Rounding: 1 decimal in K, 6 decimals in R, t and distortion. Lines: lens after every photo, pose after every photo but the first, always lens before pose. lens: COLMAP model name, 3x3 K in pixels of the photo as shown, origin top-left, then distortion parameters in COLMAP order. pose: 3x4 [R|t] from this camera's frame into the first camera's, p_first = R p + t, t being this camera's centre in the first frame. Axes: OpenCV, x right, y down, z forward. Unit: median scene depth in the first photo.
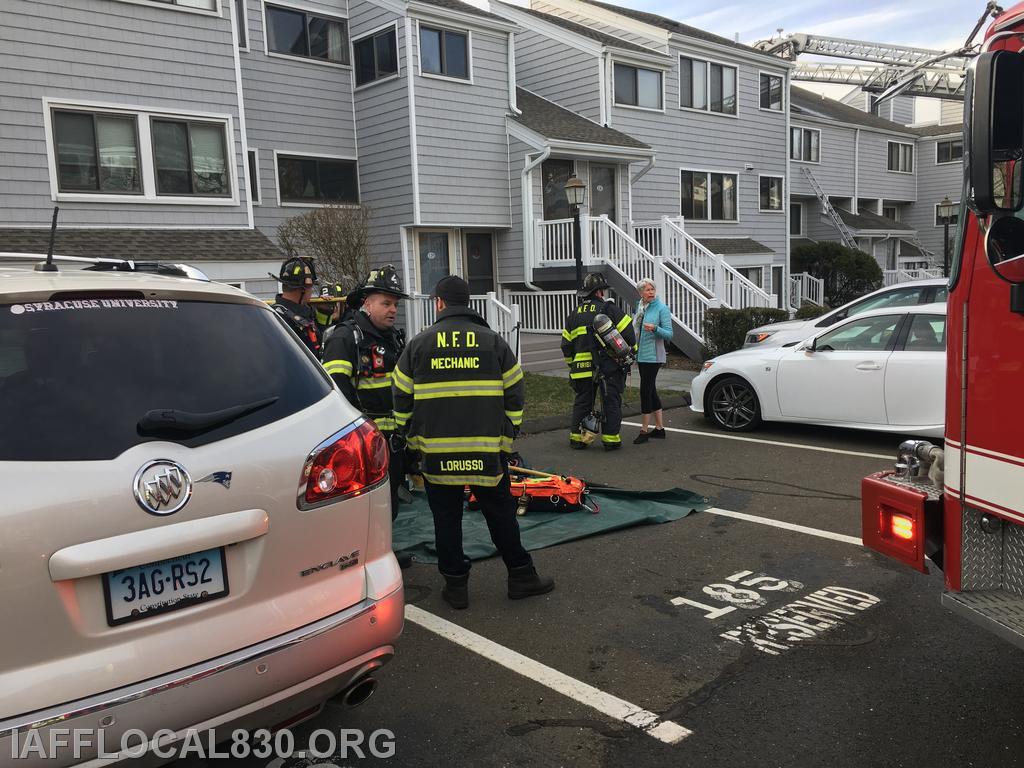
lens RADIAL K [[865.8, 0, 509.7], [0, 865.8, 379.6], [0, 0, 1]] dist [0.096958, -0.155018]
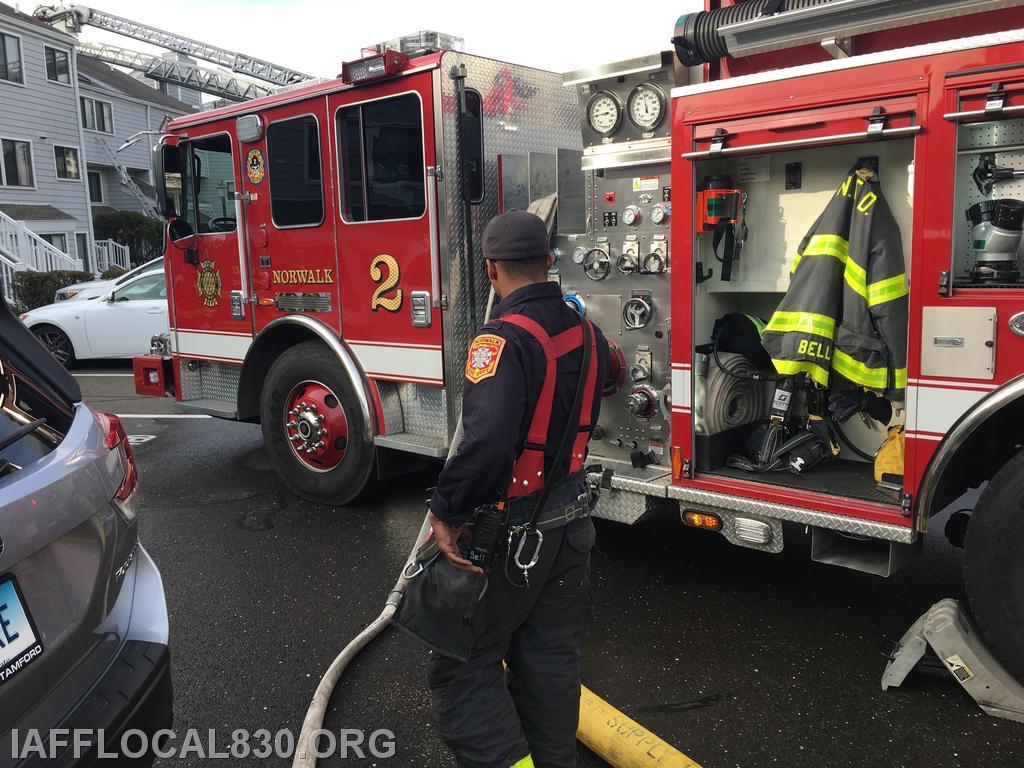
lens RADIAL K [[865.8, 0, 509.7], [0, 865.8, 379.6], [0, 0, 1]] dist [0.096958, -0.155018]
pose [[0.737970, -0.091000, 0.668670, -0.044779], [0.066627, 0.995850, 0.061994, 0.018608], [-0.671536, -0.001199, 0.740971, -0.163064]]
